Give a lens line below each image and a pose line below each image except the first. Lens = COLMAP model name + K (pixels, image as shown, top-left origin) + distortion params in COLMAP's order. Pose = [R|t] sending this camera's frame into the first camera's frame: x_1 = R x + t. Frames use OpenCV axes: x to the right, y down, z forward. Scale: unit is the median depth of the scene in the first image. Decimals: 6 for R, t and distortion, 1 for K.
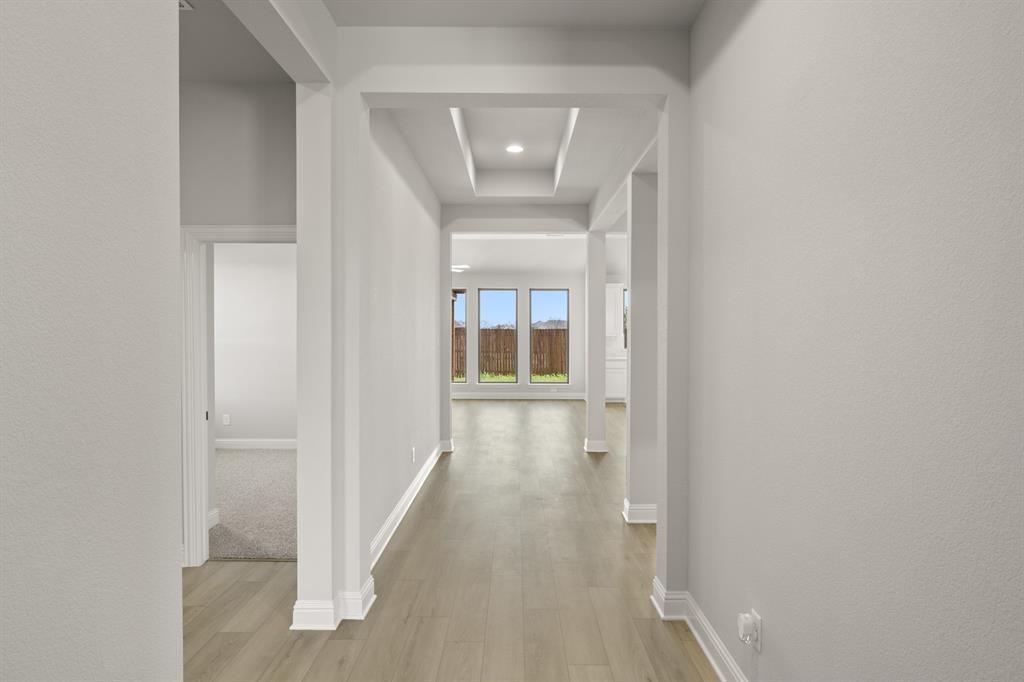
lens RADIAL K [[832.9, 0, 512.0], [0, 832.9, 341.0], [0, 0, 1]] dist [0.001454, 0.000325]
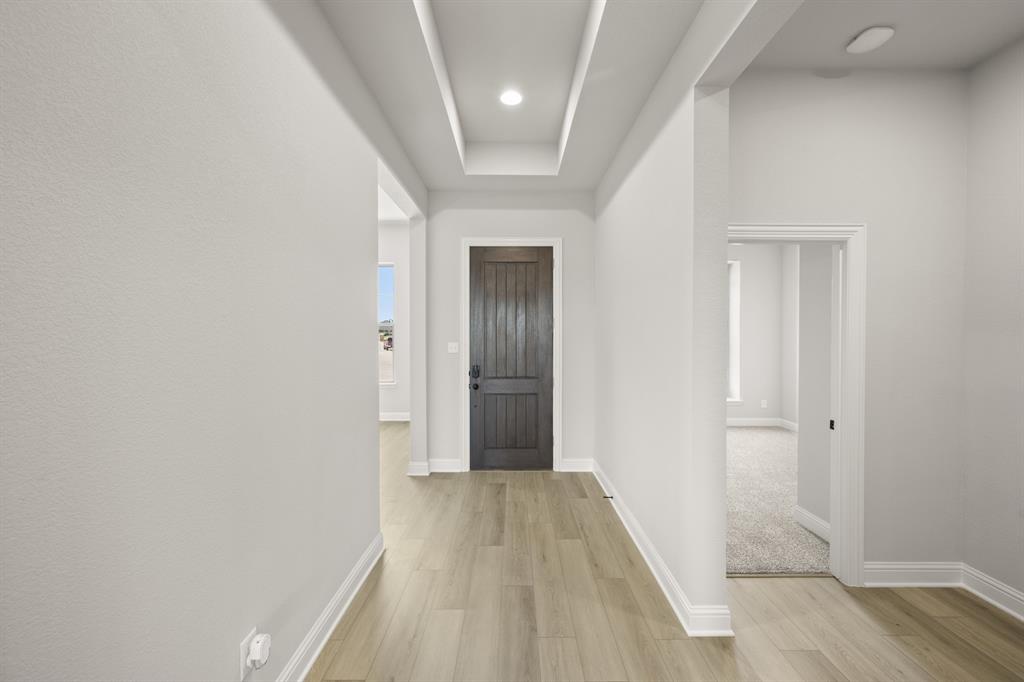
lens RADIAL K [[399.5, 0, 512.0], [0, 399.5, 341.0], [0, 0, 1]] dist [-0.002832, -0.000259]
pose [[0.999999, 0.001108, -0.000479, 0.004336], [-0.001106, 0.999995, 0.003007, -0.007154], [0.000482, -0.003006, 0.999995, 0.629289]]
